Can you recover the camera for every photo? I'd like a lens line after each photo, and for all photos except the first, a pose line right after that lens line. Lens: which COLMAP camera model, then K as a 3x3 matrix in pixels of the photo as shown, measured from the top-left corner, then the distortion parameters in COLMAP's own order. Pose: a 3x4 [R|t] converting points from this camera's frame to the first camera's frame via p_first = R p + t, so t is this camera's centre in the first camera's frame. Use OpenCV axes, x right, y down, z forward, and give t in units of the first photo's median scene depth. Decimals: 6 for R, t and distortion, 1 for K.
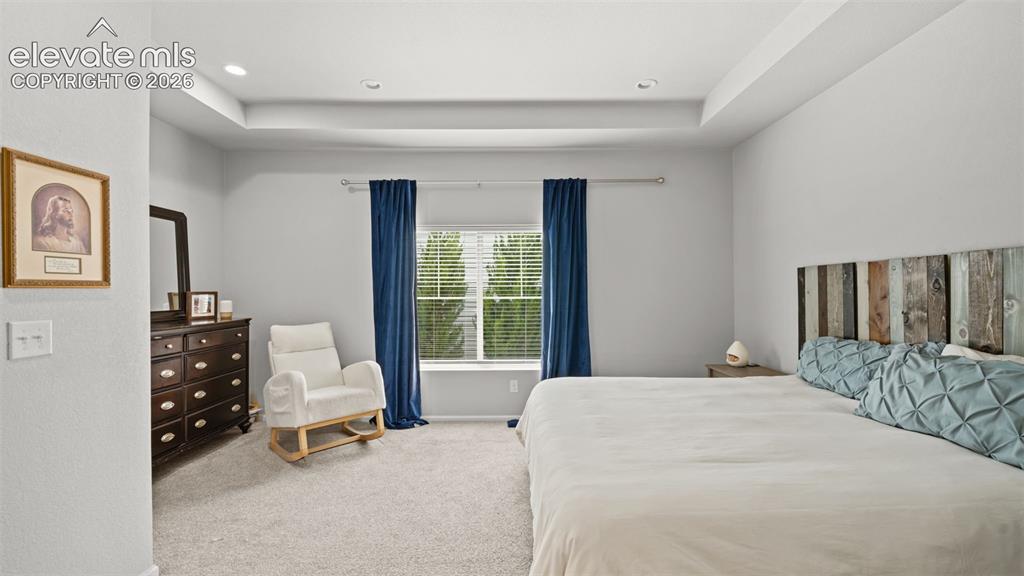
lens RADIAL K [[414.5, 0, 514.6], [0, 414.5, 298.2], [0, 0, 1]] dist [0.002289, -0.001283]
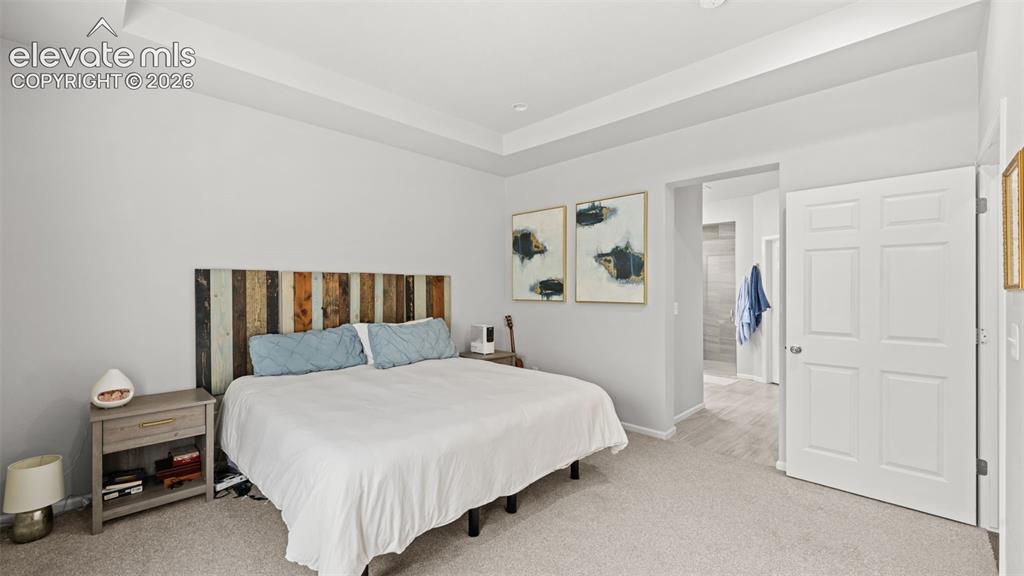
lens RADIAL K [[414.5, 0, 506.2], [0, 414.5, 285.4], [0, 0, 1]] dist [0.002289, -0.001283]
pose [[-0.689986, 0.012513, 0.723715, -0.460320], [0.013223, 0.999902, -0.004681, -0.023992], [-0.723702, 0.006340, -0.690083, 1.157120]]
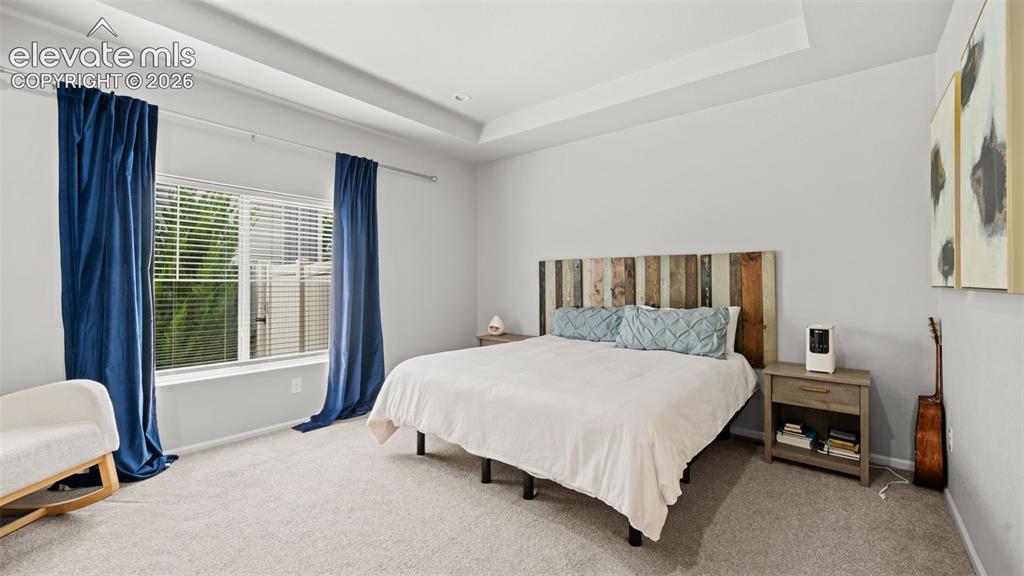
lens RADIAL K [[414.5, 0, 509.9], [0, 414.5, 281.7], [0, 0, 1]] dist [0.002289, -0.001283]
pose [[0.643543, 0.011154, 0.765329, -0.492764], [0.004340, 0.999825, -0.018220, 0.024440], [-0.765398, 0.015047, 0.643382, 0.155755]]
